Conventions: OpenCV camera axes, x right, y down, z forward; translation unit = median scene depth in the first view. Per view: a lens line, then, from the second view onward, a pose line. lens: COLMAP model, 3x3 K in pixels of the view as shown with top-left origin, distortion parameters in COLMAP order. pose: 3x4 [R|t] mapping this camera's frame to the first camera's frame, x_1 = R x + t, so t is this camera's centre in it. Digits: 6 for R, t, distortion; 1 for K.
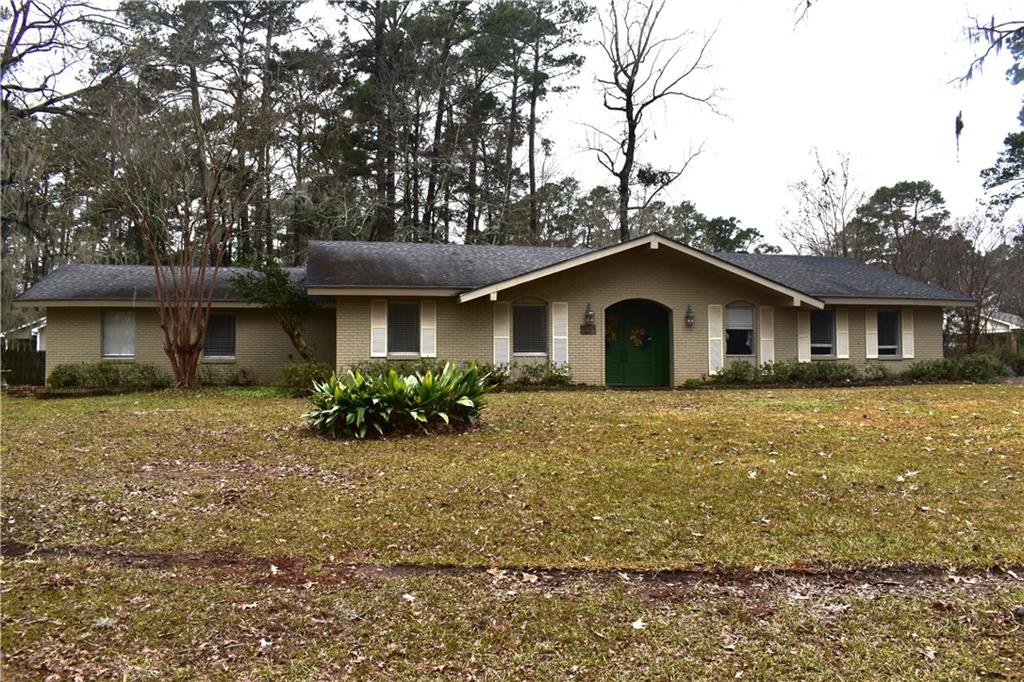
lens RADIAL K [[812.6, 0, 511.4], [0, 812.6, 338.0], [0, 0, 1]] dist [-0.089226, 0.001015]
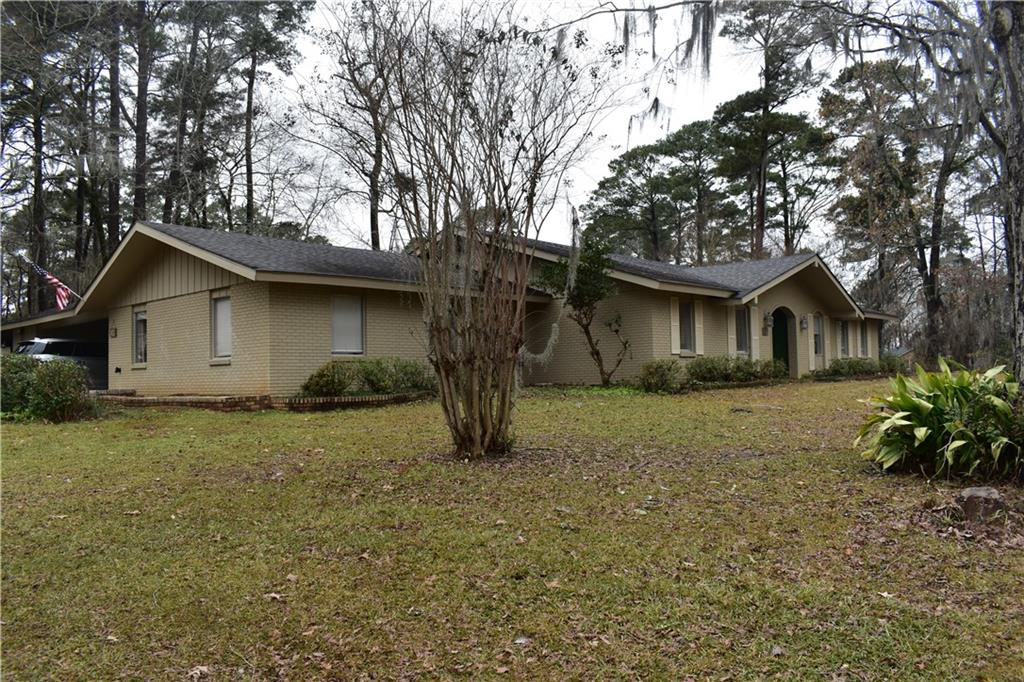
lens RADIAL K [[812.6, 0, 511.4], [0, 812.6, 338.0], [0, 0, 1]] dist [-0.089226, 0.001015]
pose [[0.806612, 0.019246, 0.590768, -0.404288], [-0.014646, 0.999814, -0.012576, 0.008272], [-0.590900, 0.001492, 0.806743, 0.139206]]
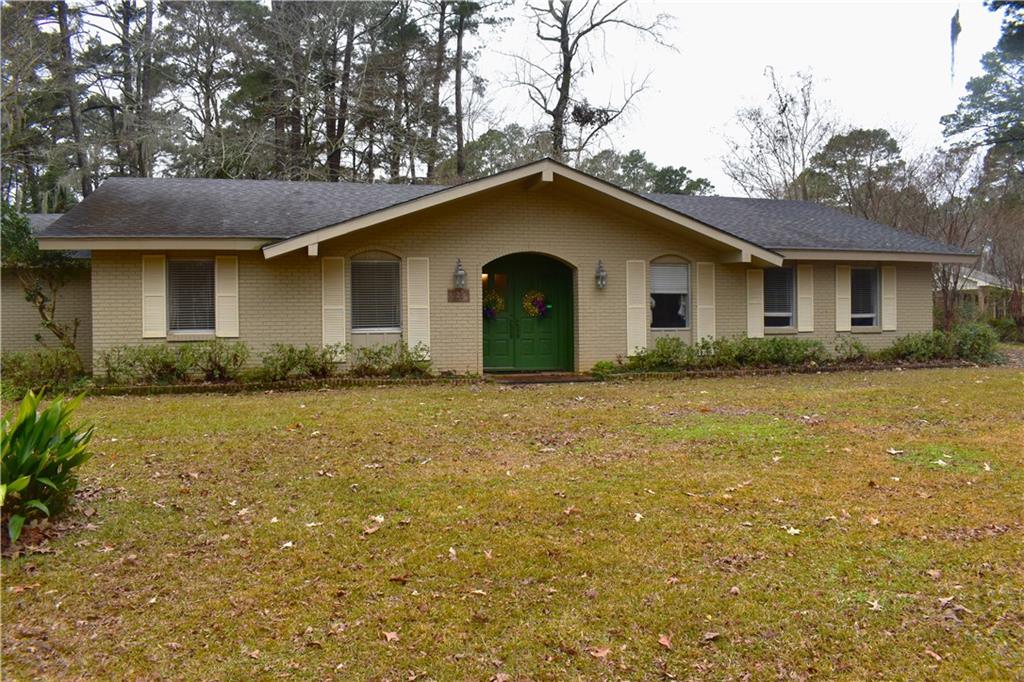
lens RADIAL K [[812.6, 0, 511.4], [0, 812.6, 338.0], [0, 0, 1]] dist [-0.089226, 0.001015]
pose [[0.998358, -0.006831, 0.056876, 0.046892], [0.003526, 0.998310, 0.057999, -0.006658], [-0.057176, -0.057703, 0.996695, 0.130125]]
